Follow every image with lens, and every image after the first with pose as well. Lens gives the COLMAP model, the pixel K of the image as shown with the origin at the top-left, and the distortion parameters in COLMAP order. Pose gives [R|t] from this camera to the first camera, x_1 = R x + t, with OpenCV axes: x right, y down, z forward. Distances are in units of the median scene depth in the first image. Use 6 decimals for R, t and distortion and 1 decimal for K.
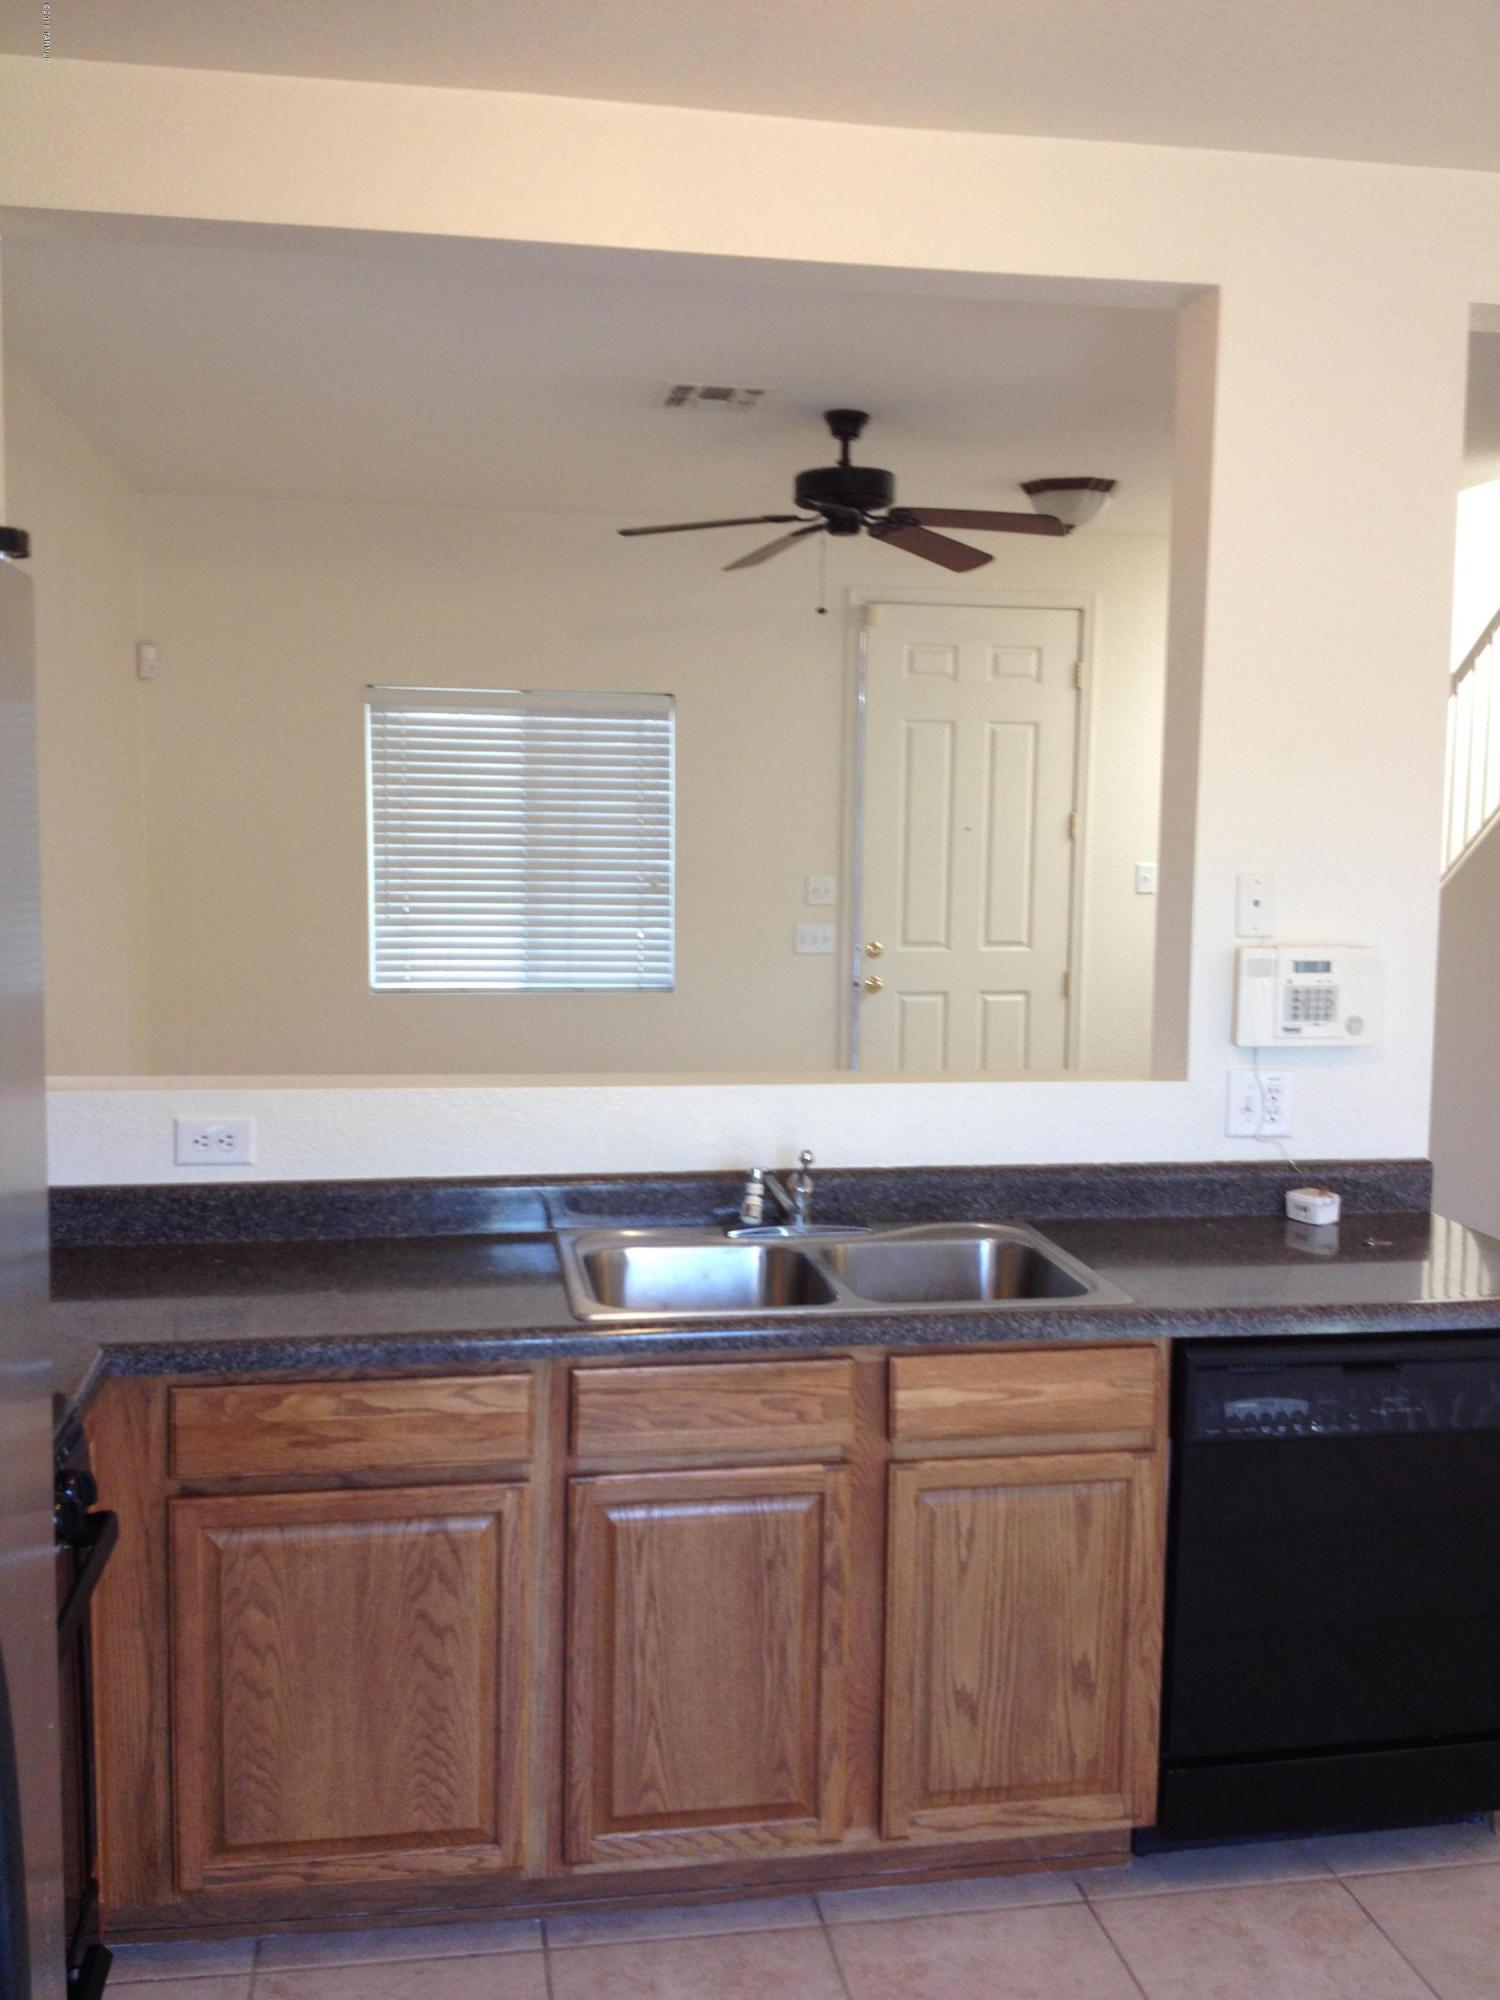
lens RADIAL K [[1870.4, 0, 757.9], [0, 1870.4, 1007.4], [0, 0, 1]] dist [0.189084, -0.421806]
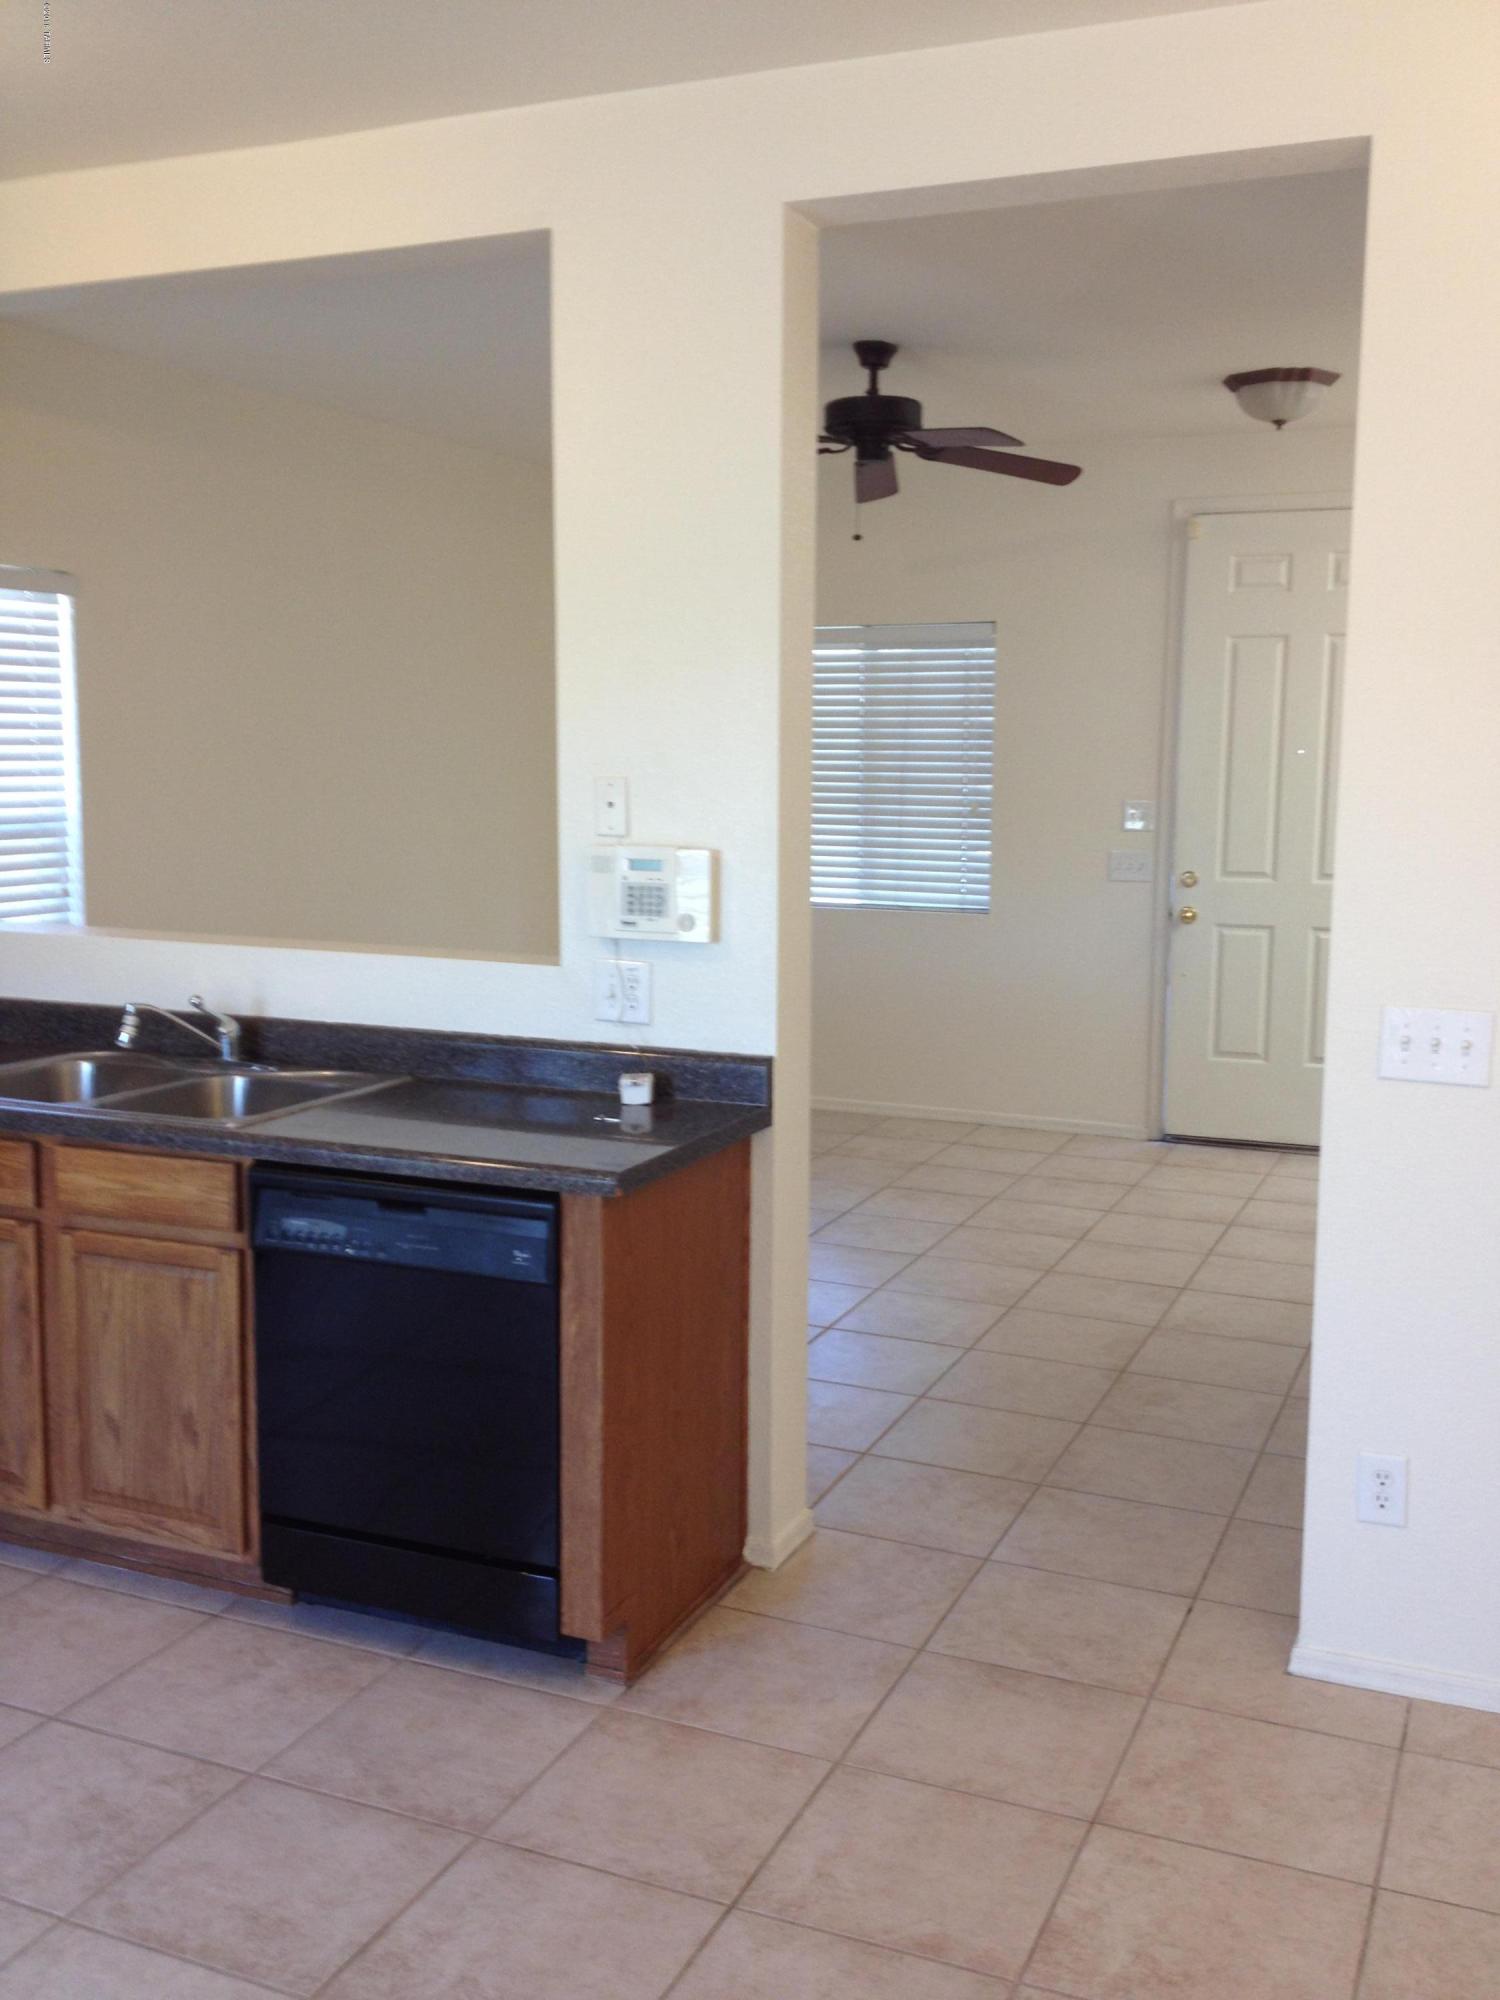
lens RADIAL K [[1870.4, 0, 757.9], [0, 1870.4, 1007.4], [0, 0, 1]] dist [0.189084, -0.421806]
pose [[0.830707, 0.069864, -0.552308, 1.021606], [-0.053927, 0.997527, 0.045072, 0.008295], [0.554091, -0.007657, 0.832421, 0.169242]]
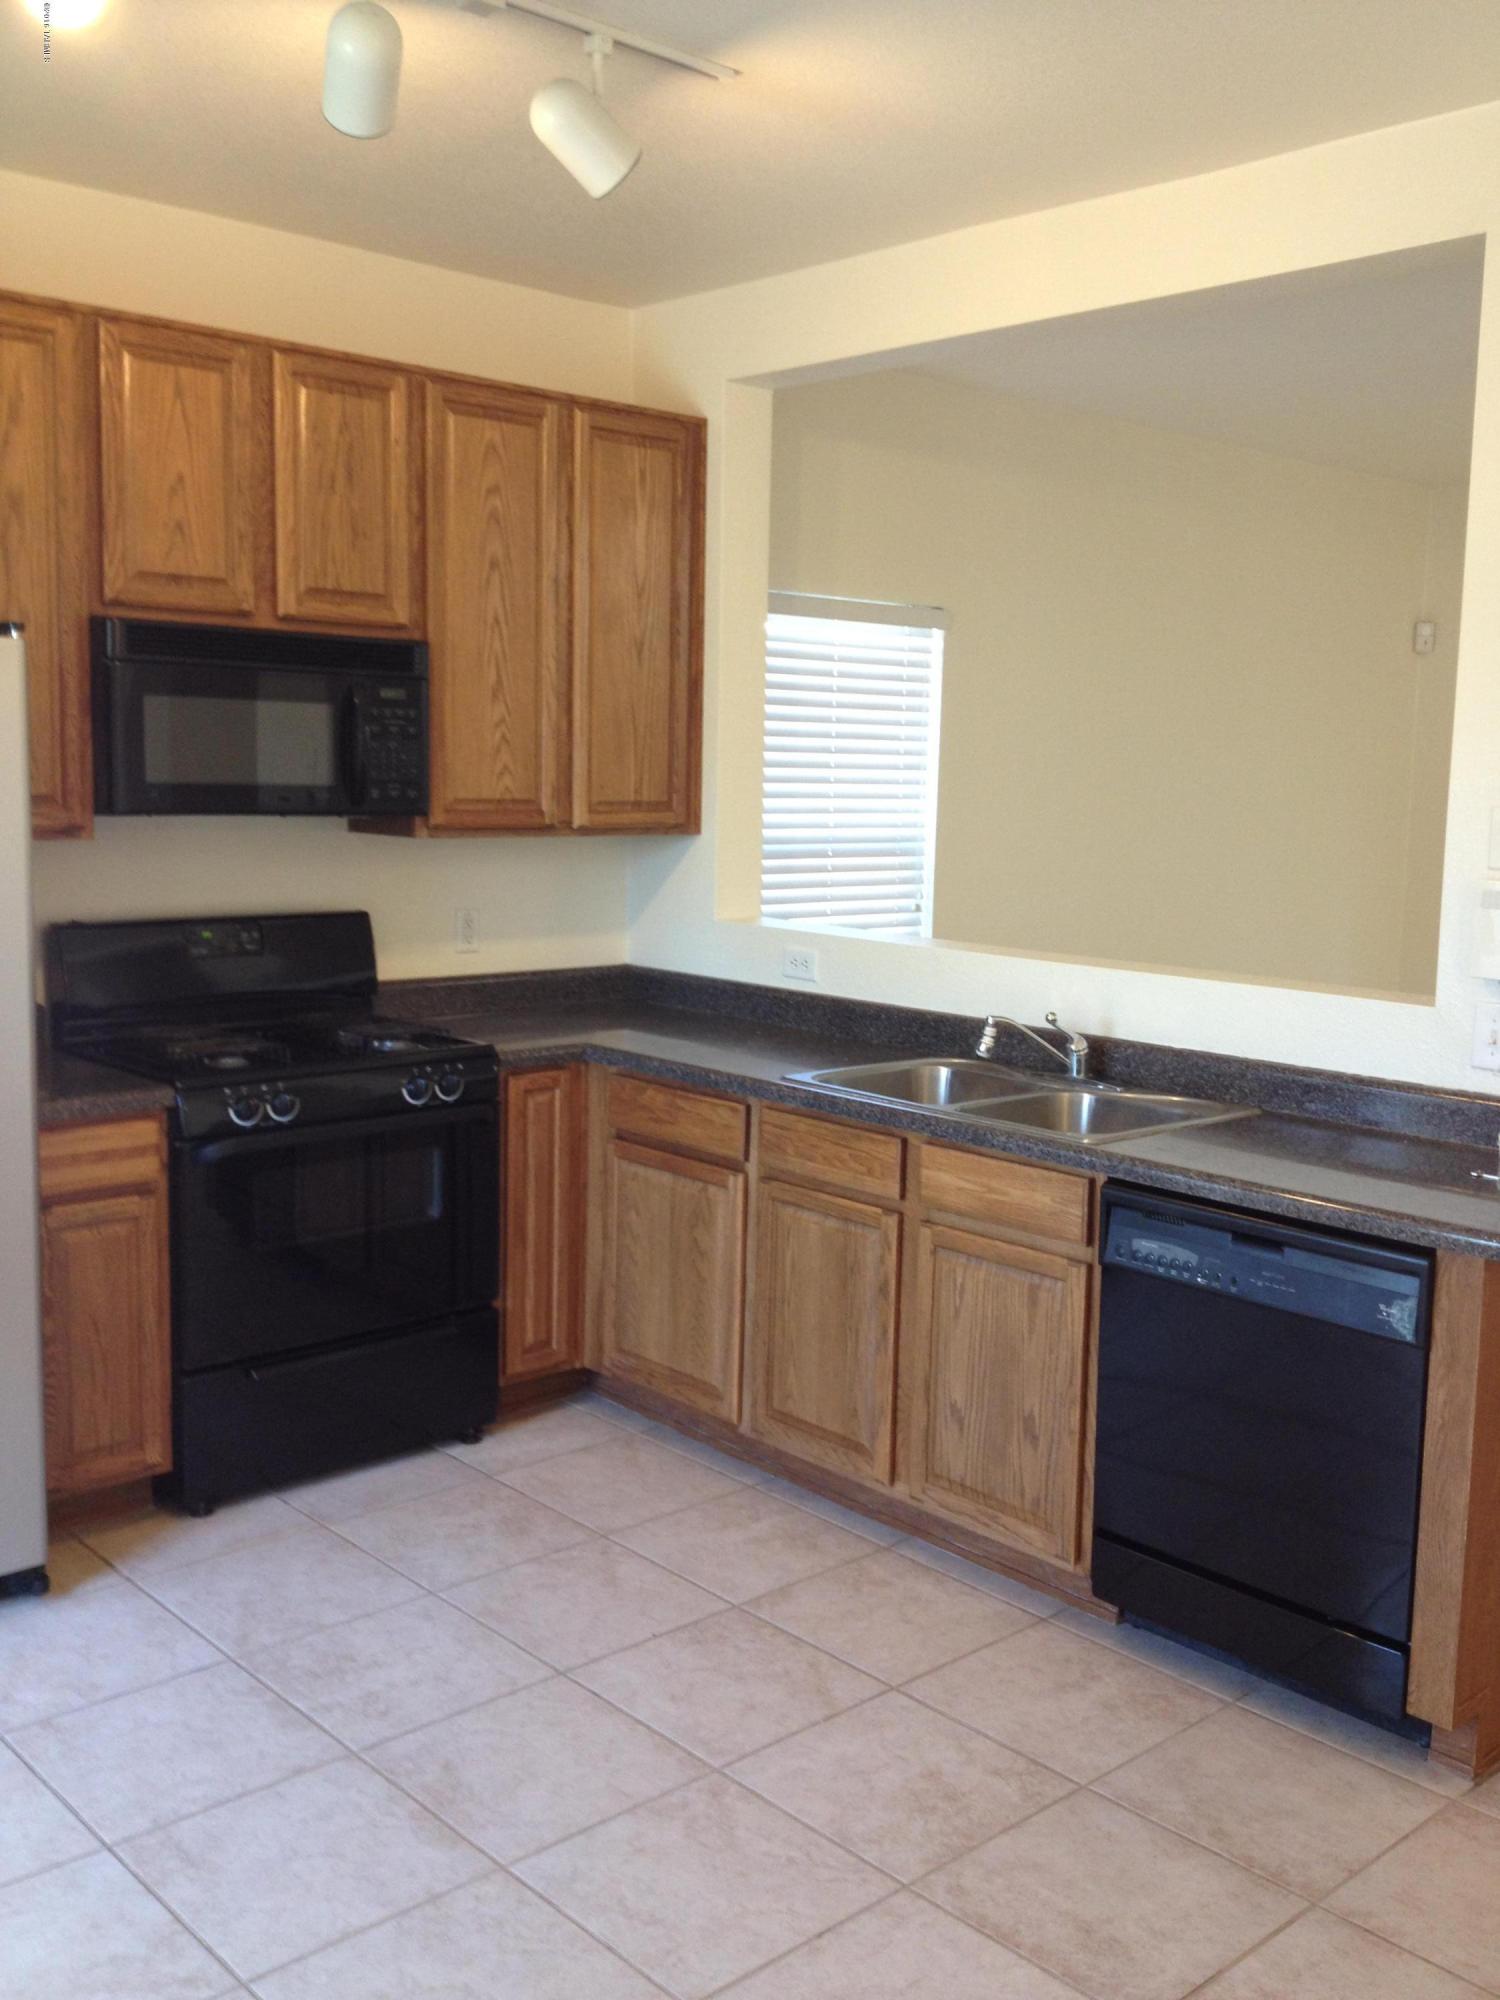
lens RADIAL K [[1870.4, 0, 757.9], [0, 1870.4, 1007.4], [0, 0, 1]] dist [0.189084, -0.421806]
pose [[0.539457, 0.109258, -0.834895, 0.984147], [-0.103408, 0.992636, 0.063085, 0.013564], [0.835639, 0.052303, 0.546783, 0.136643]]
